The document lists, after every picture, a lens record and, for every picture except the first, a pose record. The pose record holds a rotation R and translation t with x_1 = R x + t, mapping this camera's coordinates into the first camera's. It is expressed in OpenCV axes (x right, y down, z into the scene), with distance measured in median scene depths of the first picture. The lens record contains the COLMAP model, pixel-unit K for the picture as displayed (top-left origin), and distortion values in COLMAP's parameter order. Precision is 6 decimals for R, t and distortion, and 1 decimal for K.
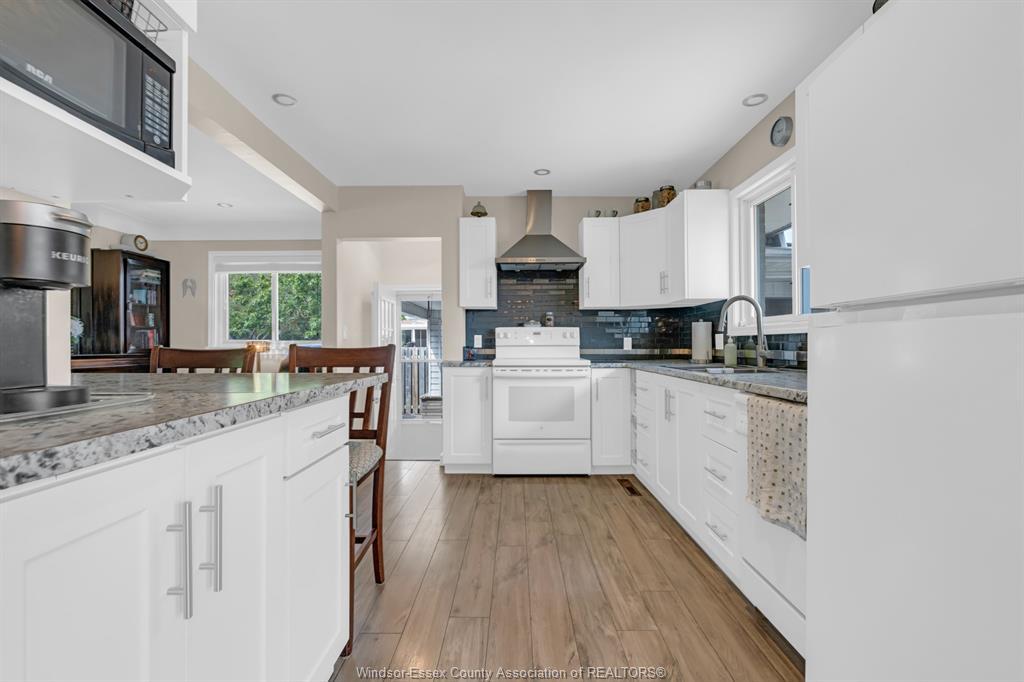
lens RADIAL K [[449.7, 0, 510.7], [0, 449.7, 342.3], [0, 0, 1]] dist [-0.001524, -0.000314]
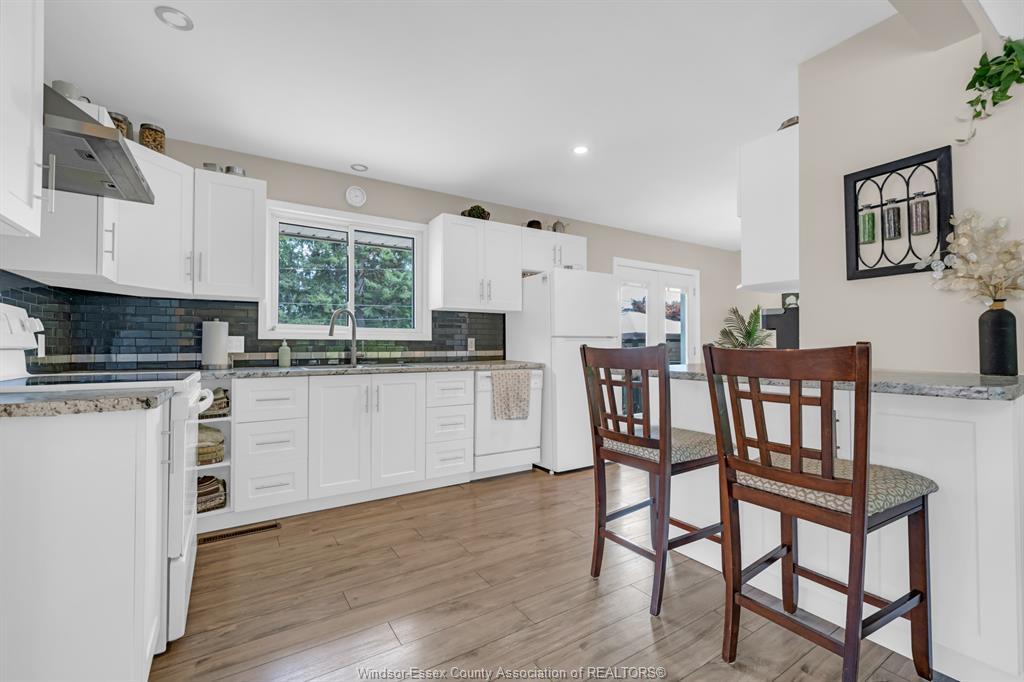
lens RADIAL K [[434.3, 0, 510.1], [0, 434.3, 340.9], [0, 0, 1]] dist [0.001417, 0.000323]
pose [[-0.551290, 0.015316, 0.834173, -0.536432], [-0.001485, 0.999812, -0.019339, 0.006667], [-0.834312, -0.011900, -0.551164, 0.900017]]
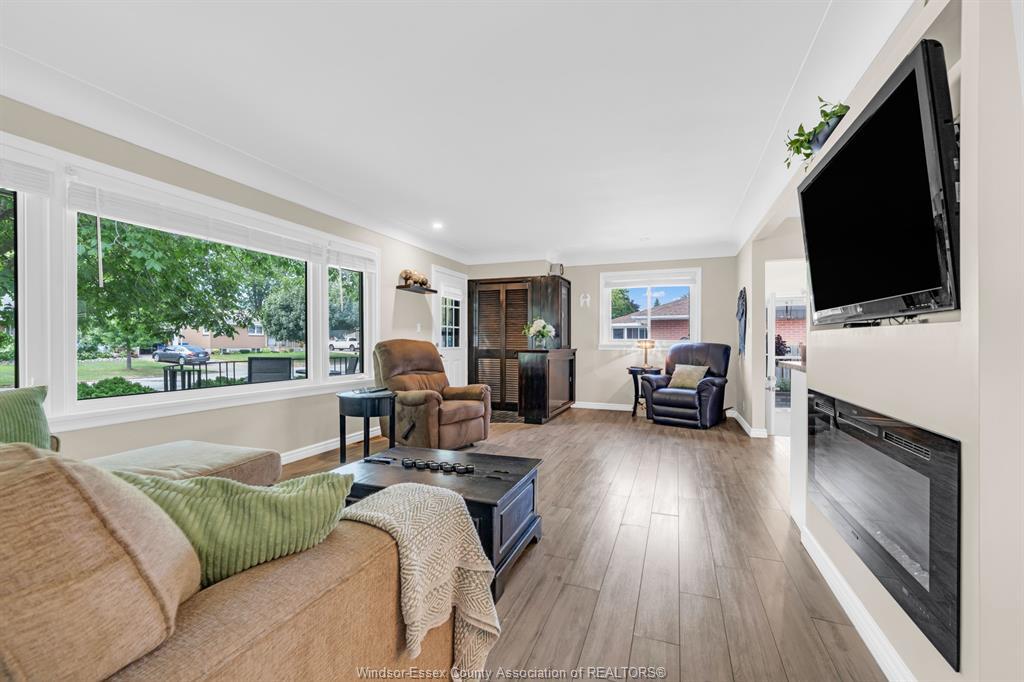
lens RADIAL K [[436.8, 0, 517.0], [0, 436.8, 343.6], [0, 0, 1]] dist [-0.000067, 0.000090]
pose [[0.942891, 0.004758, -0.333067, -0.656322], [-0.001780, 0.999956, 0.009246, -0.005442], [0.333096, -0.008125, 0.942858, -0.427046]]
